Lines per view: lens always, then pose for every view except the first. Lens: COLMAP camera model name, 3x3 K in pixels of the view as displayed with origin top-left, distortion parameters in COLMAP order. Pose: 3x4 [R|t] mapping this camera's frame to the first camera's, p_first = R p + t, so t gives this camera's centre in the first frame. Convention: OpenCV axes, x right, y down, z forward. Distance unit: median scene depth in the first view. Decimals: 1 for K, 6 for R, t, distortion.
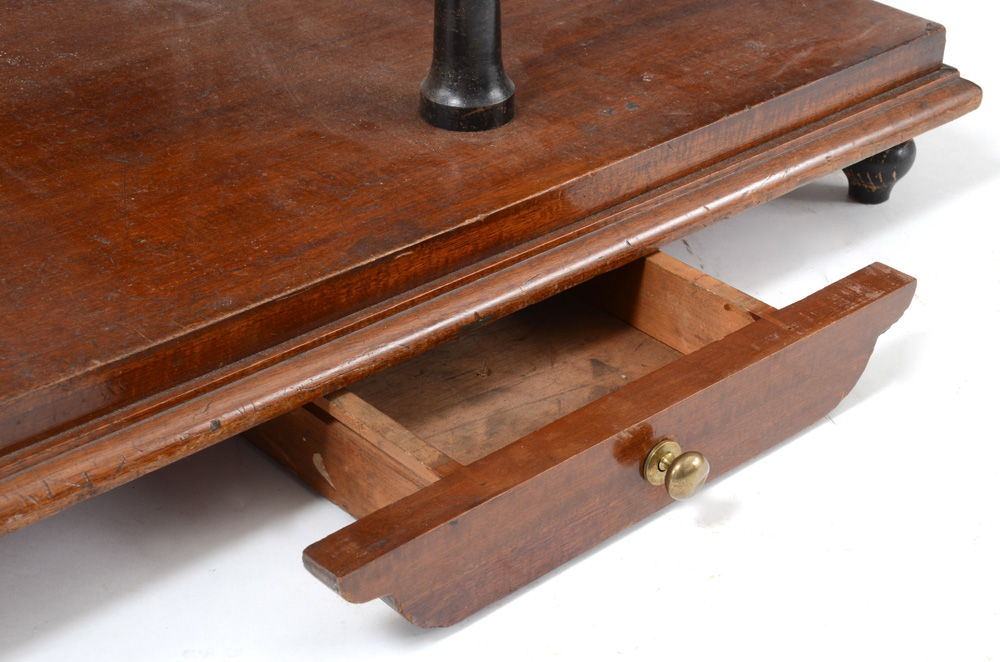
lens RADIAL K [[1859.8, 0, 504.4], [0, 1859.8, 332.4], [0, 0, 1]] dist [0.297810, 0.000000]
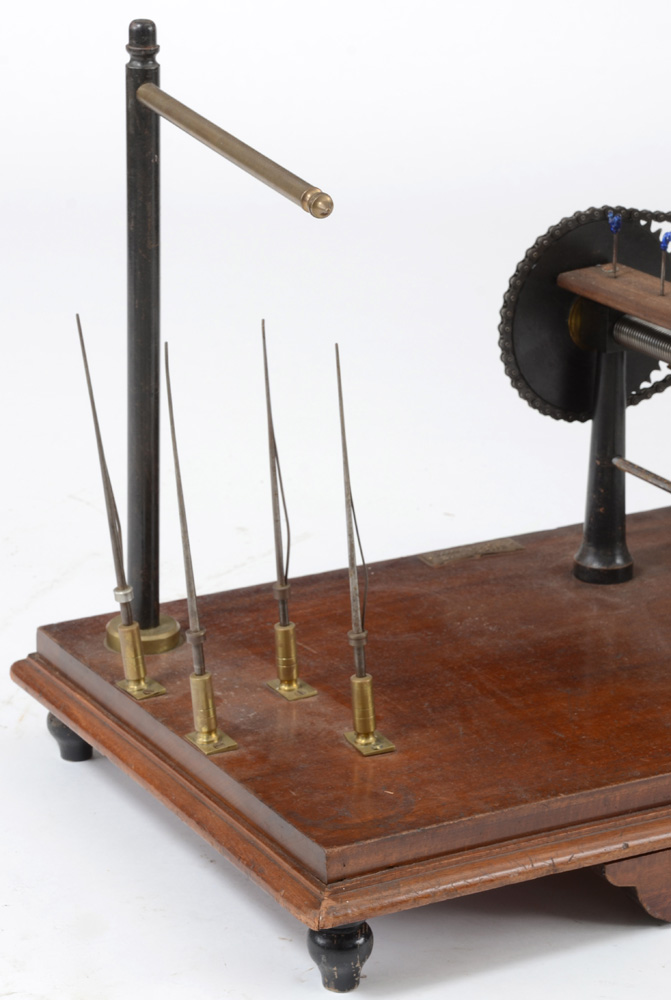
lens RADIAL K [[2841.6, 0, 310.0], [0, 2841.6, 485.0], [0, 0, 1]] dist [0.631365, 0.000000]
pose [[0.975046, 0.065172, -0.212222, 0.077776], [-0.110742, 0.971296, -0.210523, 0.253334], [0.192410, 0.228772, 0.954276, -1.280960]]
